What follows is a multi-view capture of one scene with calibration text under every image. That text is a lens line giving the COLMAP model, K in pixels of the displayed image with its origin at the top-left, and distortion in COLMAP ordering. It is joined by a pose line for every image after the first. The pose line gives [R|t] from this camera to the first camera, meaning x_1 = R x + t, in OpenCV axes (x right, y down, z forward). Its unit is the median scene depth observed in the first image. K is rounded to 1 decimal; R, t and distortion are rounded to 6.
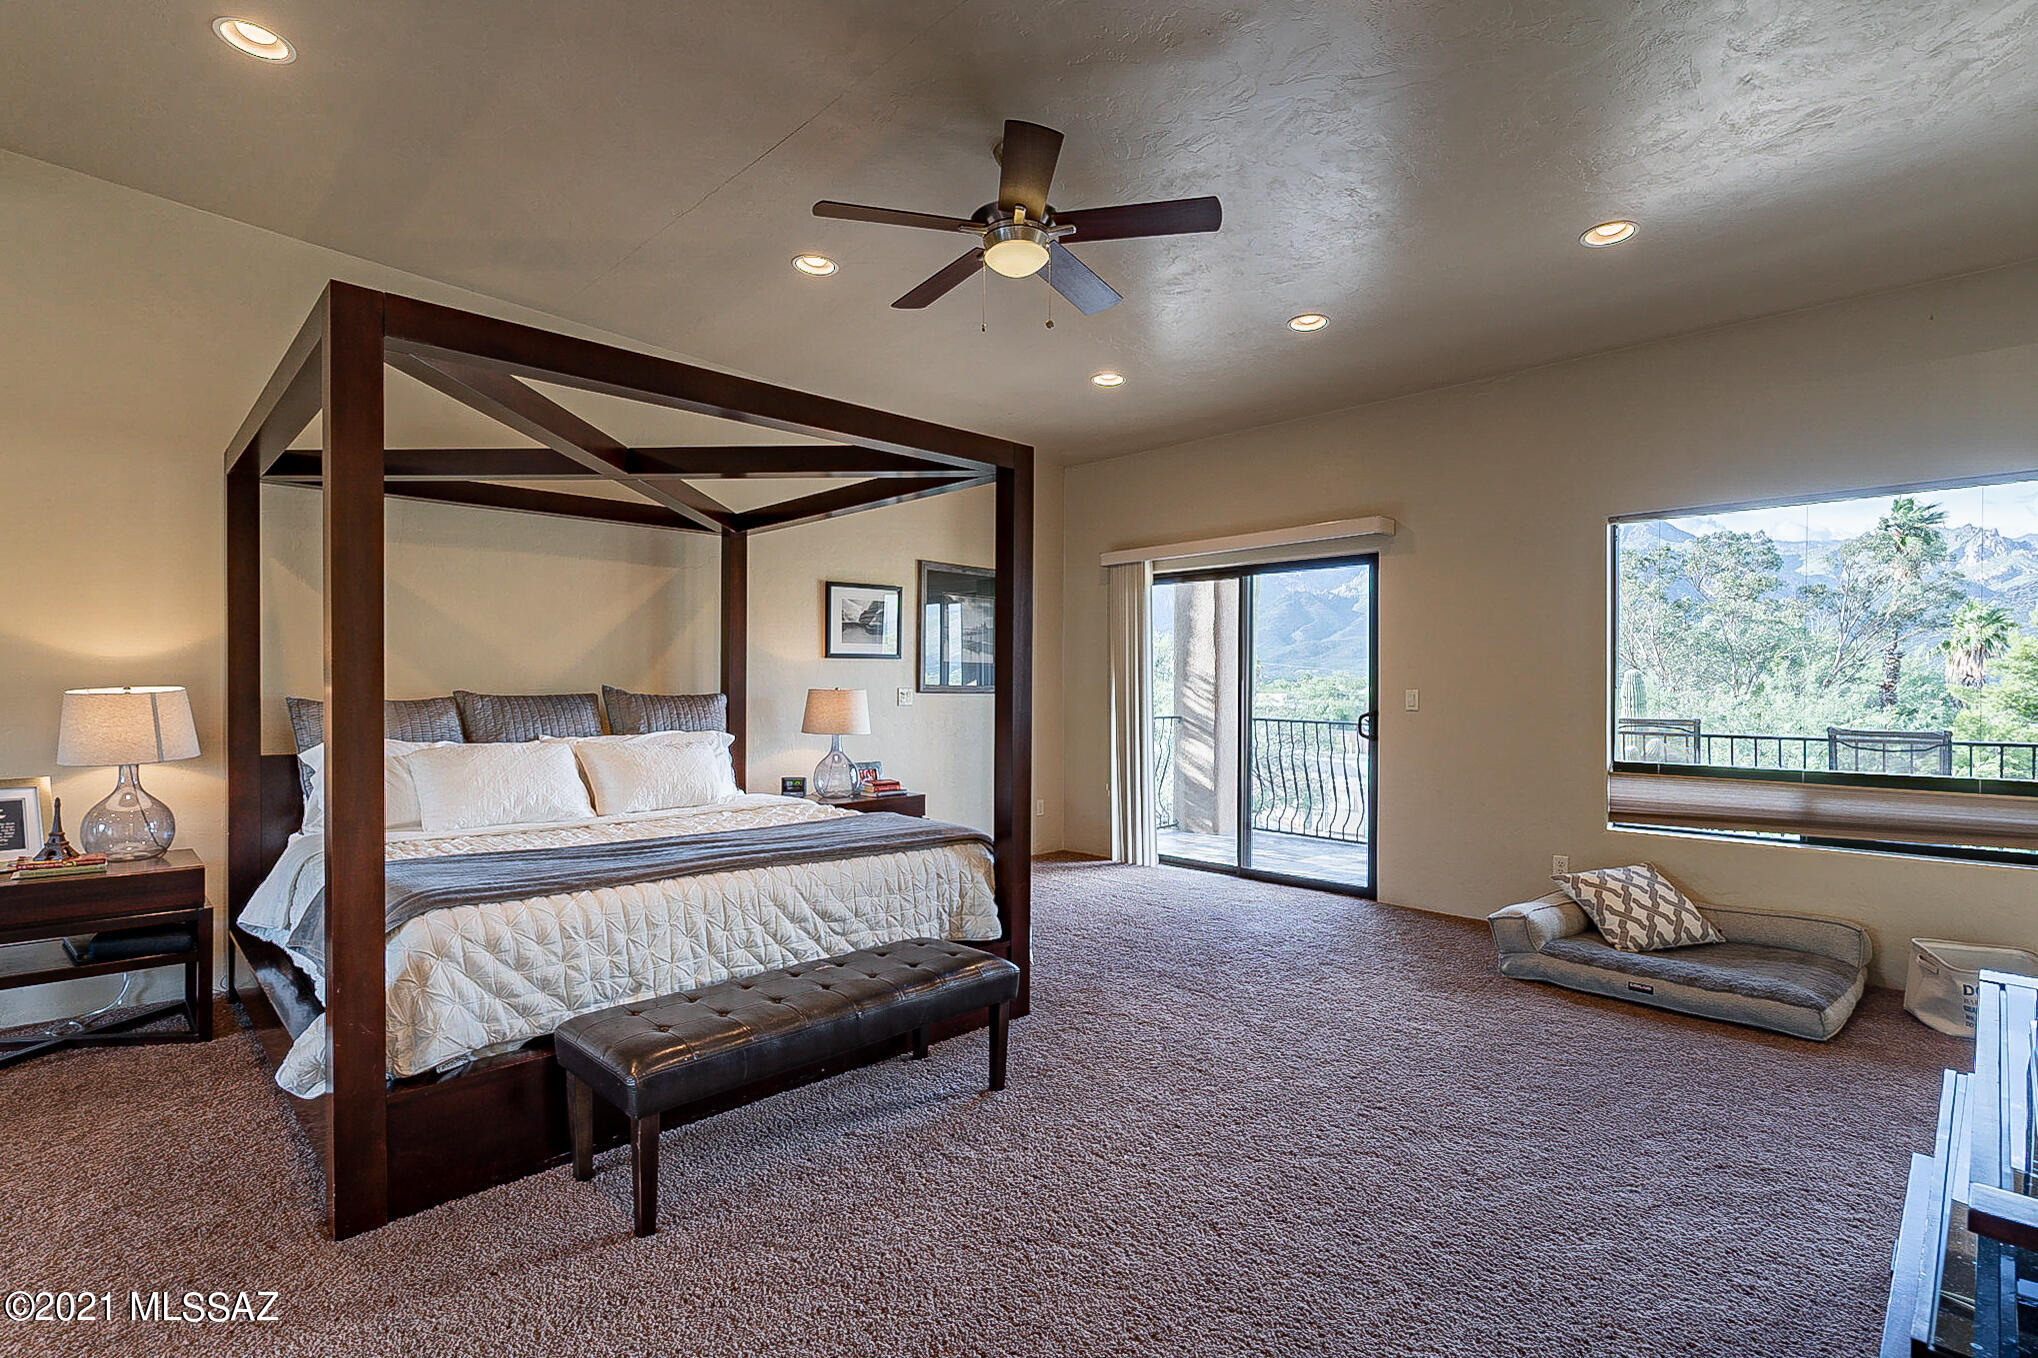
lens RADIAL K [[969.4, 0, 1019.0], [0, 969.4, 679.0], [0, 0, 1]] dist [-0.002459, -0.000764]
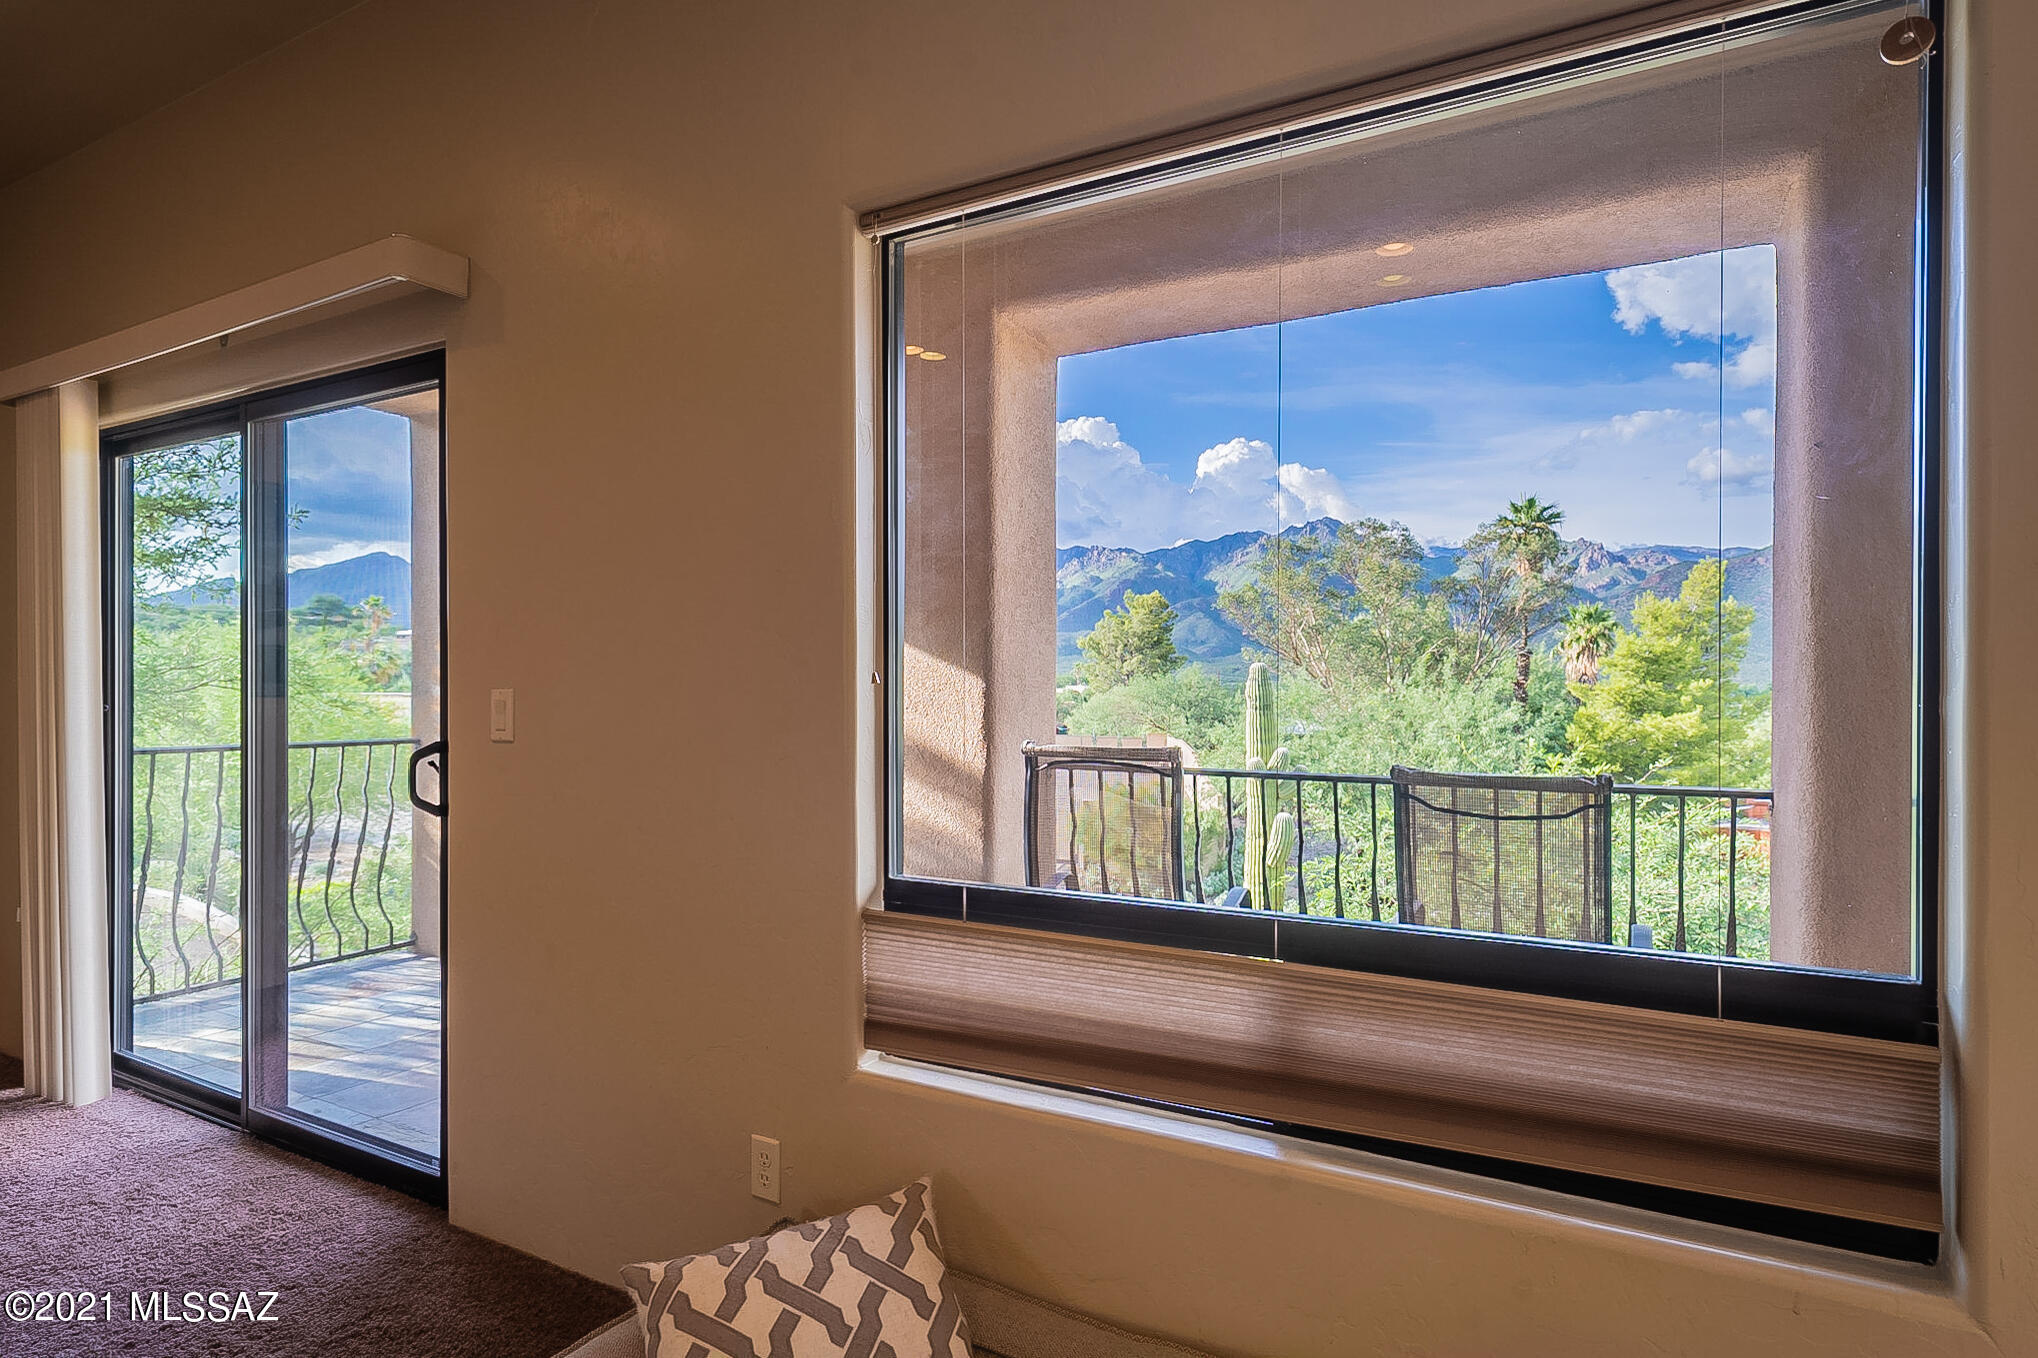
lens RADIAL K [[1068.0, 0, 1018.4], [0, 1068.0, 686.7], [0, 0, 1]] dist [0.004813, 0.000382]
pose [[0.957519, -0.002101, 0.288362, 0.362808], [-0.000653, 0.999955, 0.009455, 0.003255], [-0.288369, -0.009242, 0.957475, 0.392745]]
